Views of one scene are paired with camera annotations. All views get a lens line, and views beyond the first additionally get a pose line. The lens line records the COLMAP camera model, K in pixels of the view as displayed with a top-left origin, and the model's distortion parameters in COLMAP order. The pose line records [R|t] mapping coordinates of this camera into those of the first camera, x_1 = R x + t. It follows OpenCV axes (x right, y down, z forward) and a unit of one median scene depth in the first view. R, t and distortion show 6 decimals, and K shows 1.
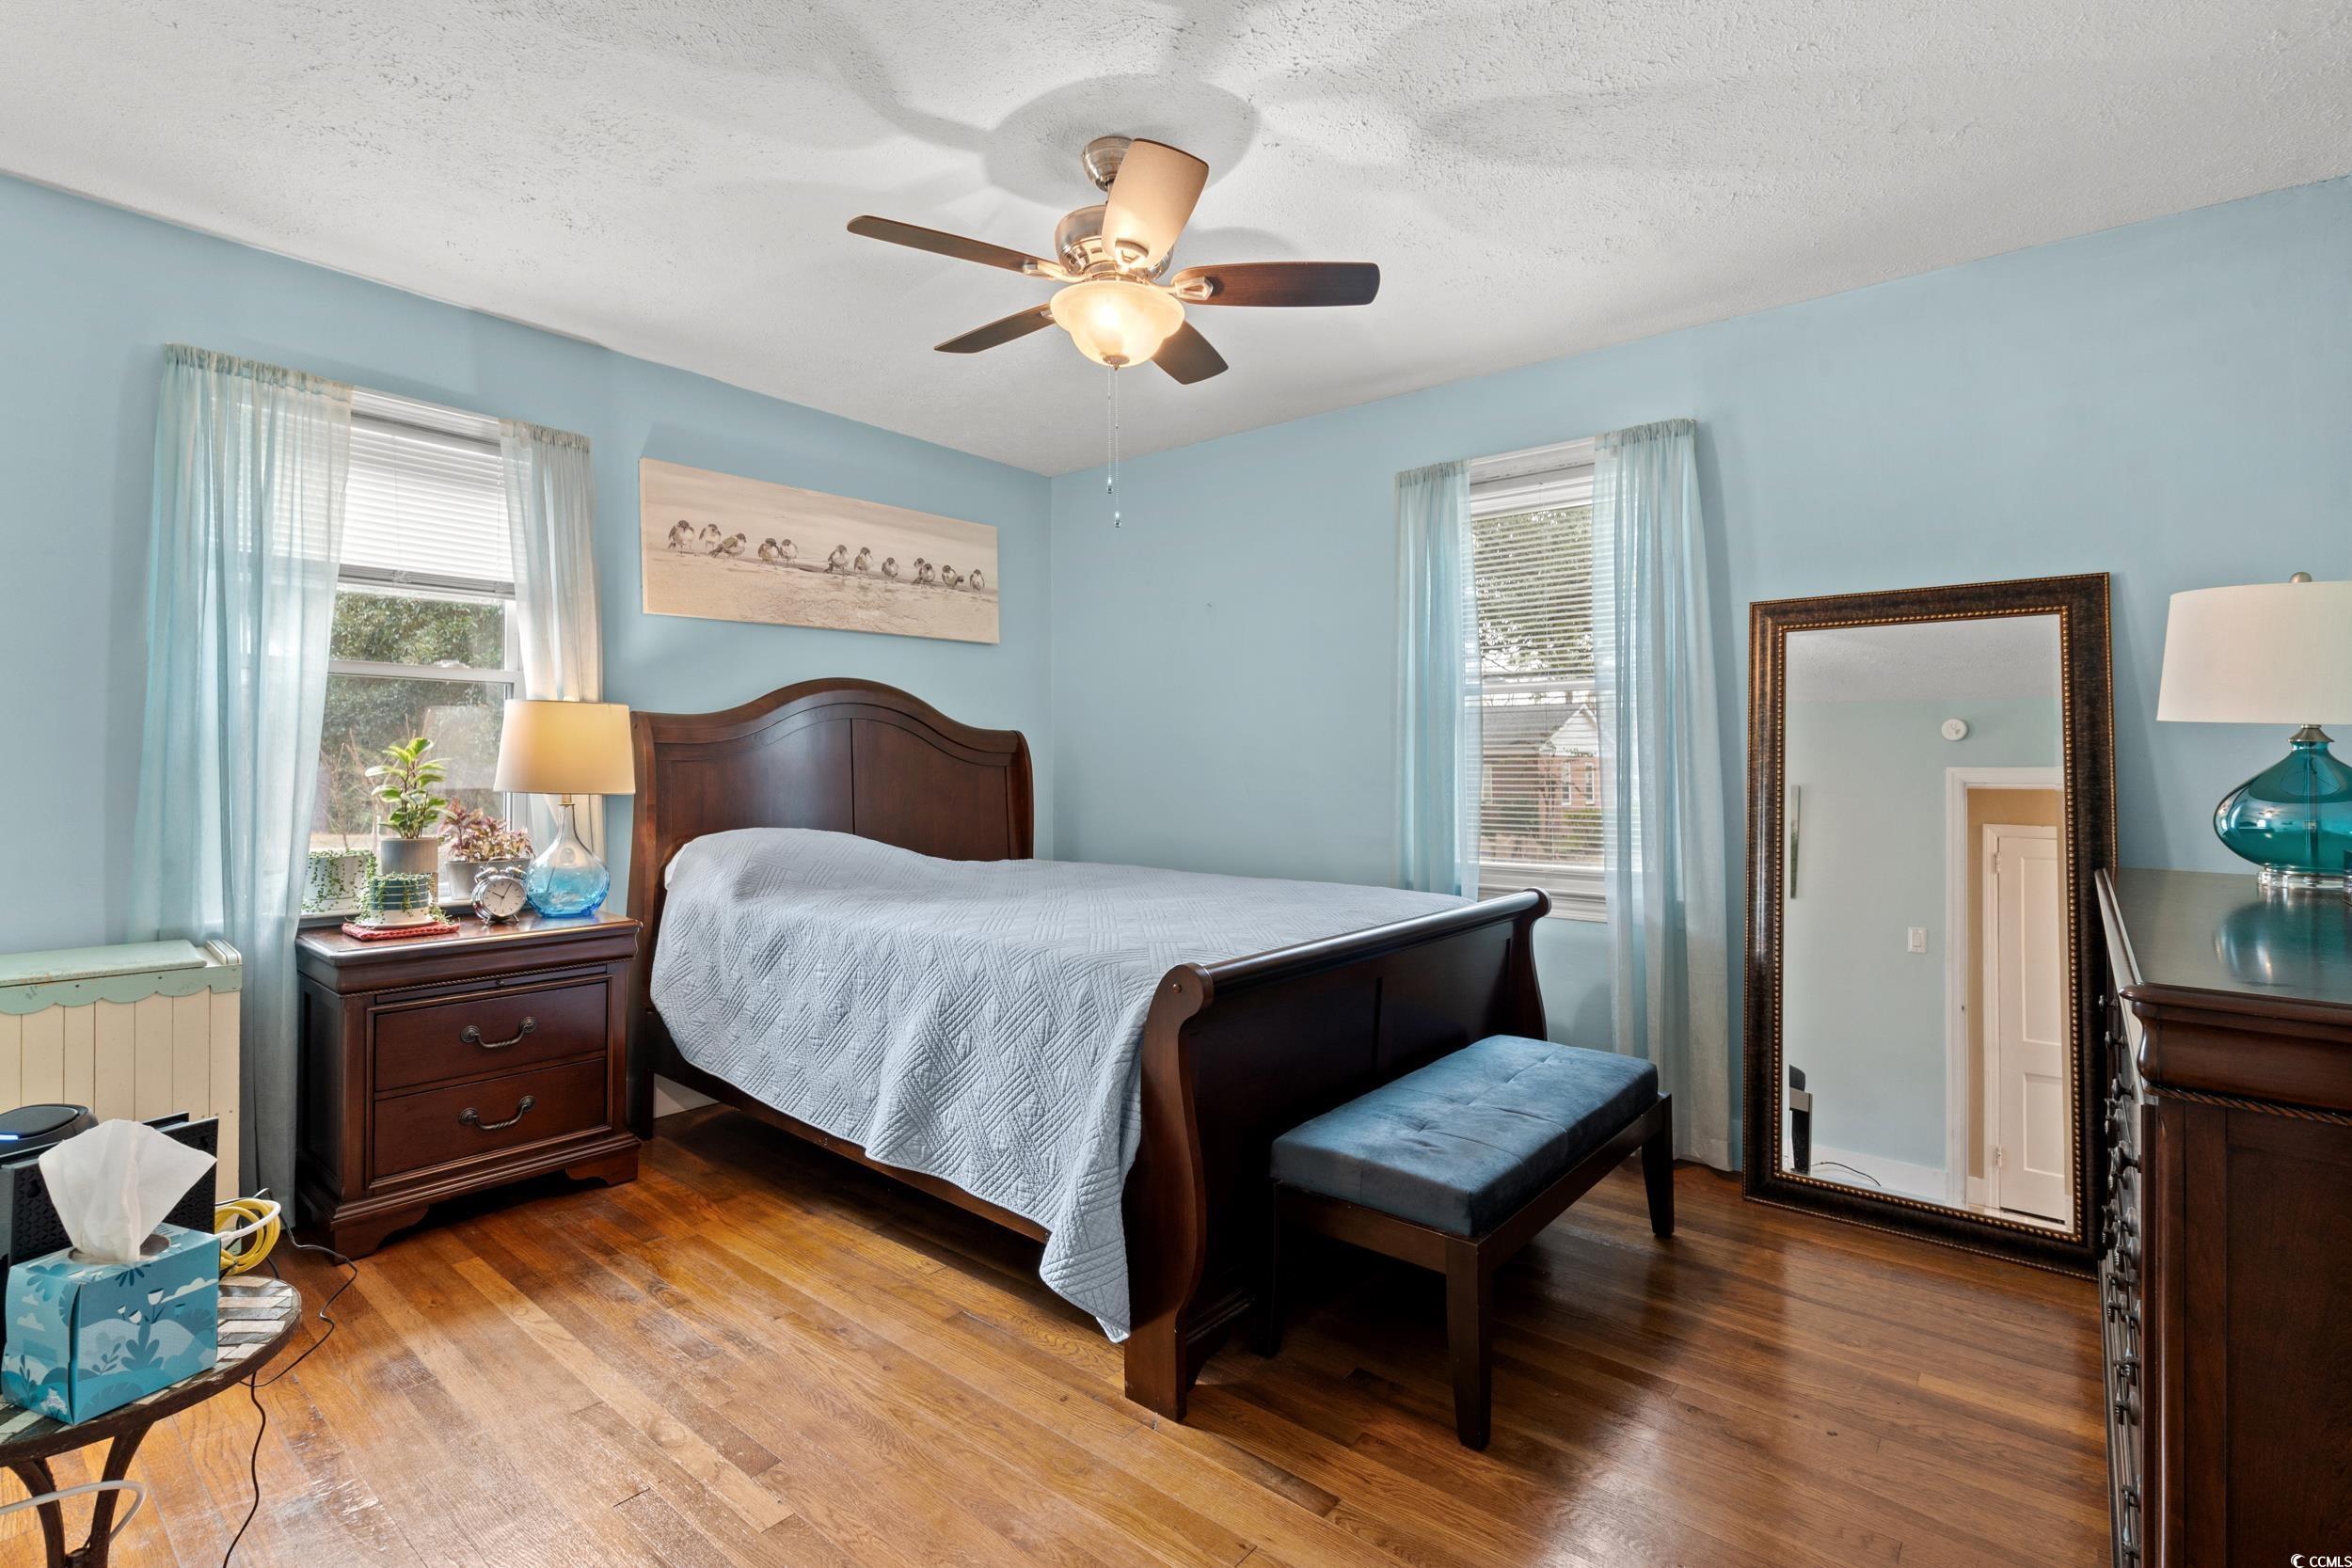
lens RADIAL K [[1074.7, 0, 1165.8], [0, 1074.7, 790.8], [0, 0, 1]] dist [-0.001539, 0.000246]
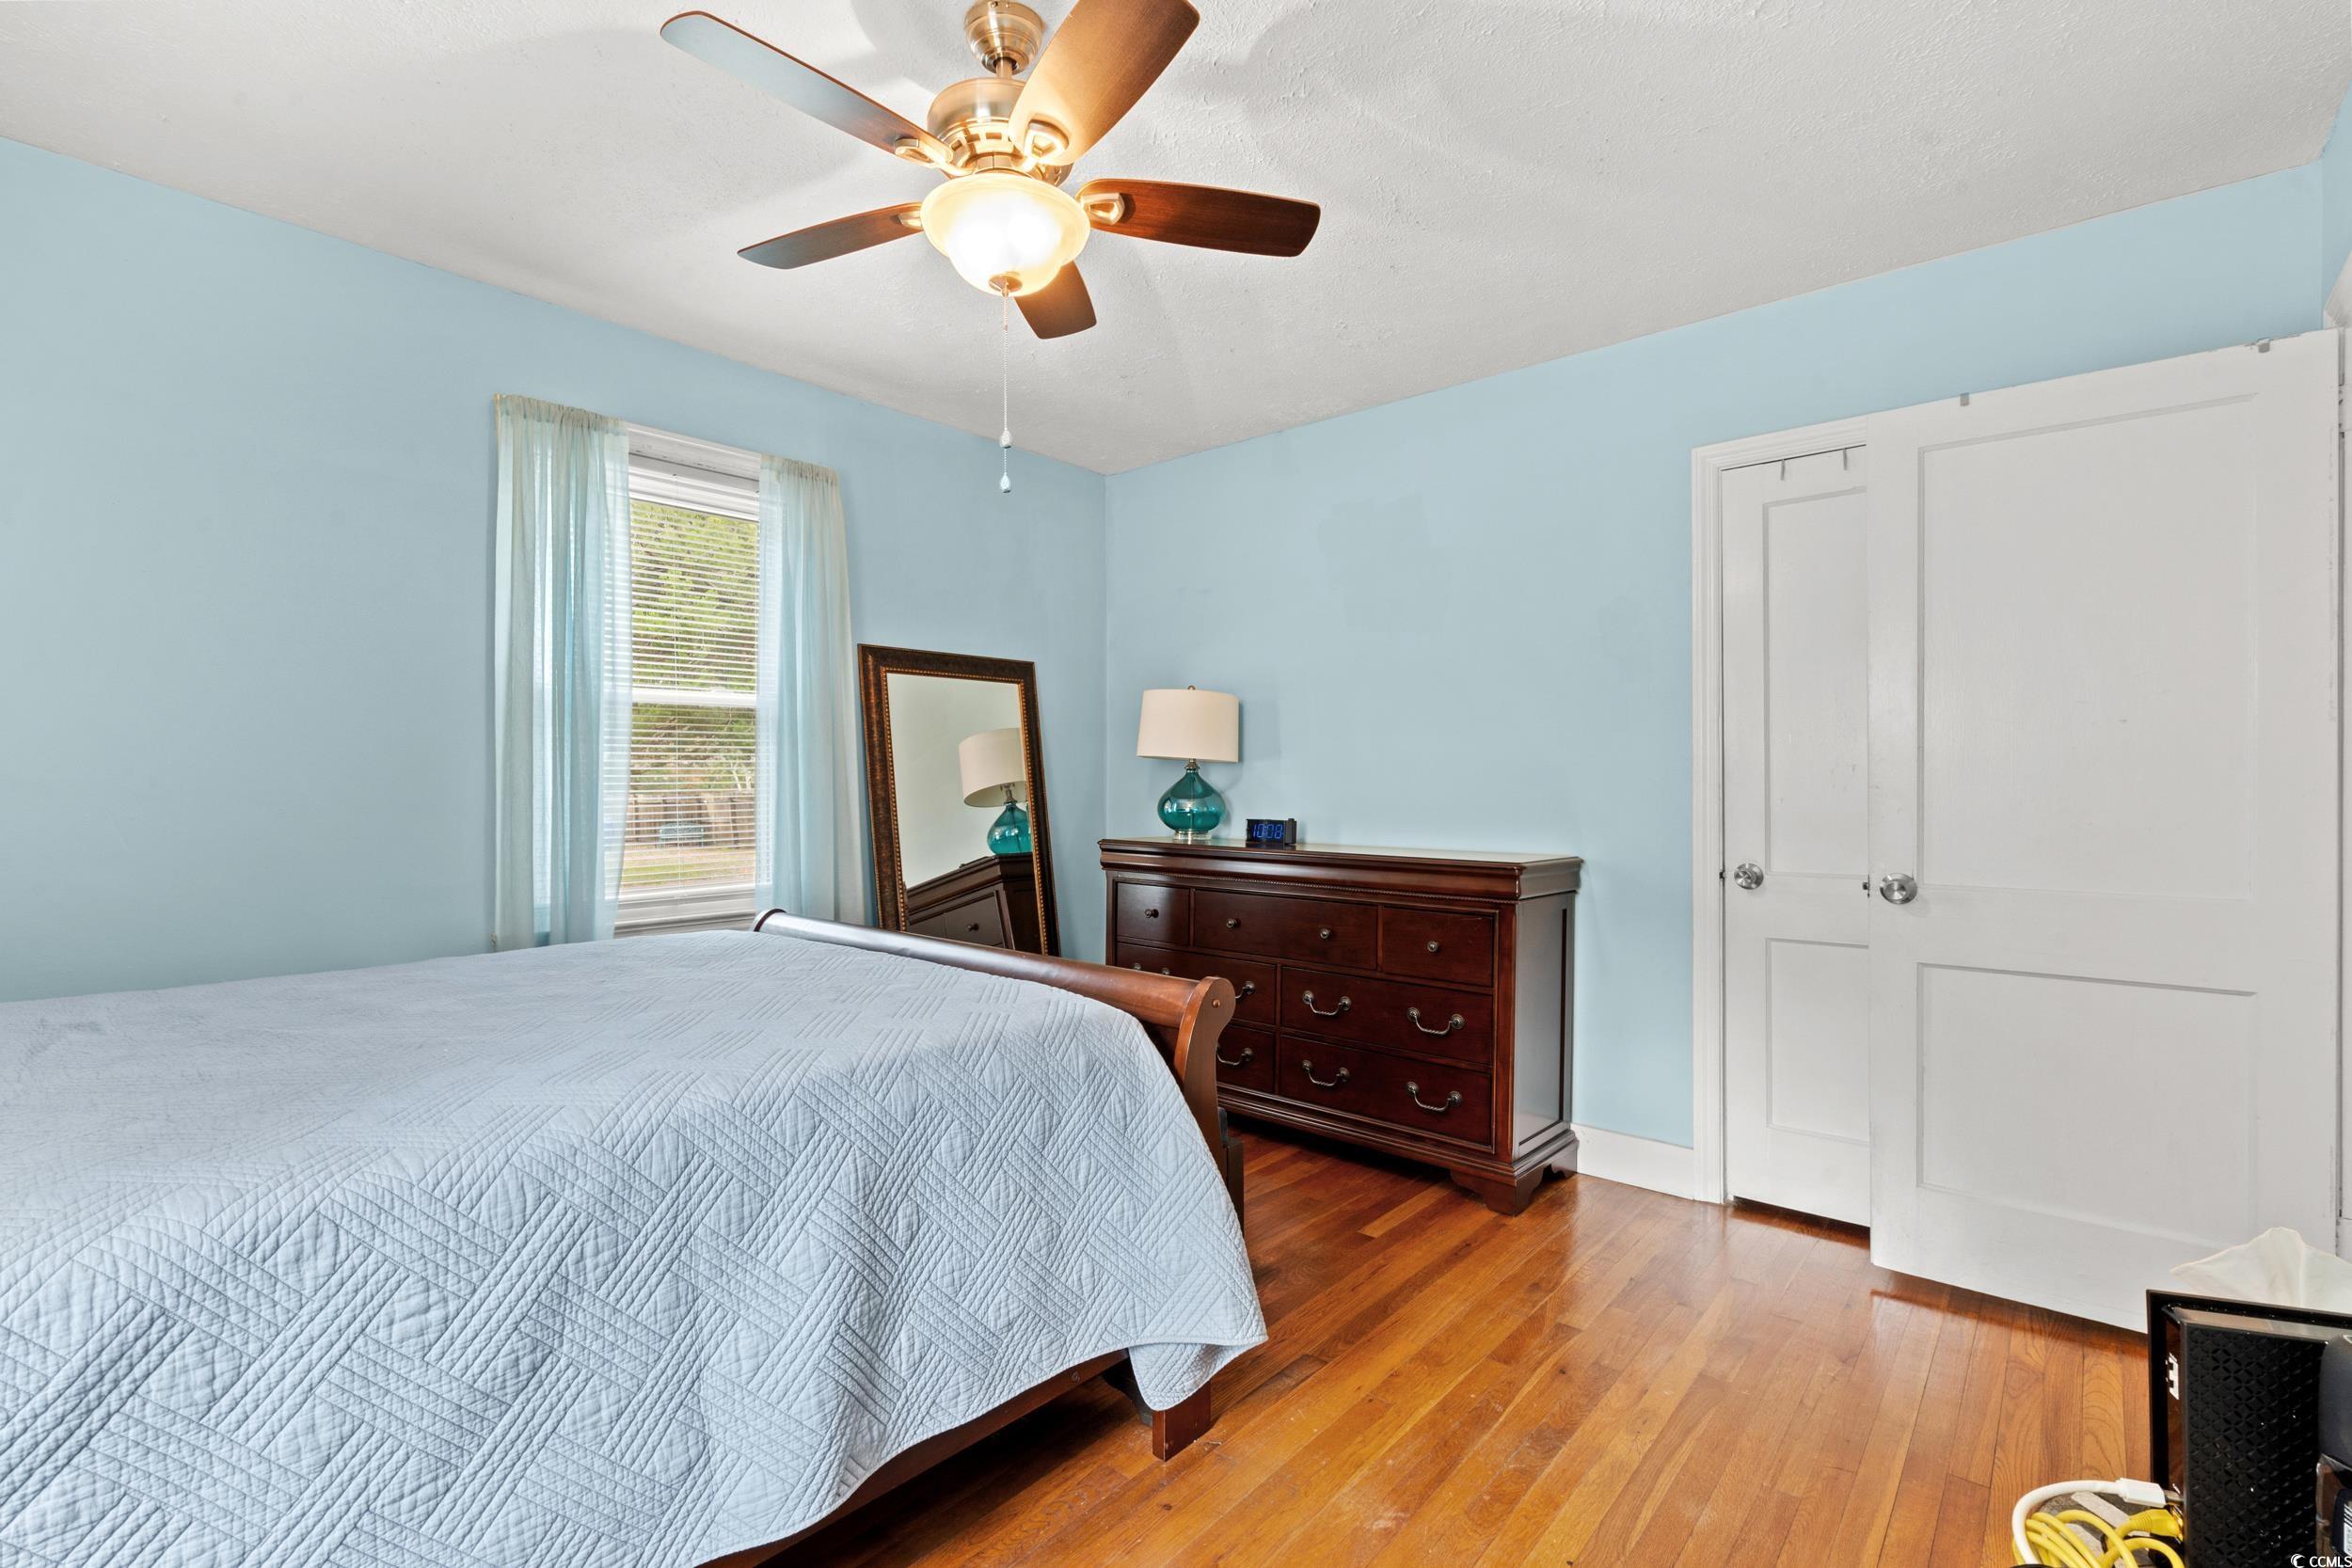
lens RADIAL K [[1074.7, 0, 1165.8], [0, 1074.7, 790.8], [0, 0, 1]] dist [-0.001539, 0.000246]
pose [[0.026677, -0.015160, 0.999529, -0.765262], [0.023299, 0.999623, 0.014540, -0.026764], [-0.999373, 0.022900, 0.027020, 0.764388]]
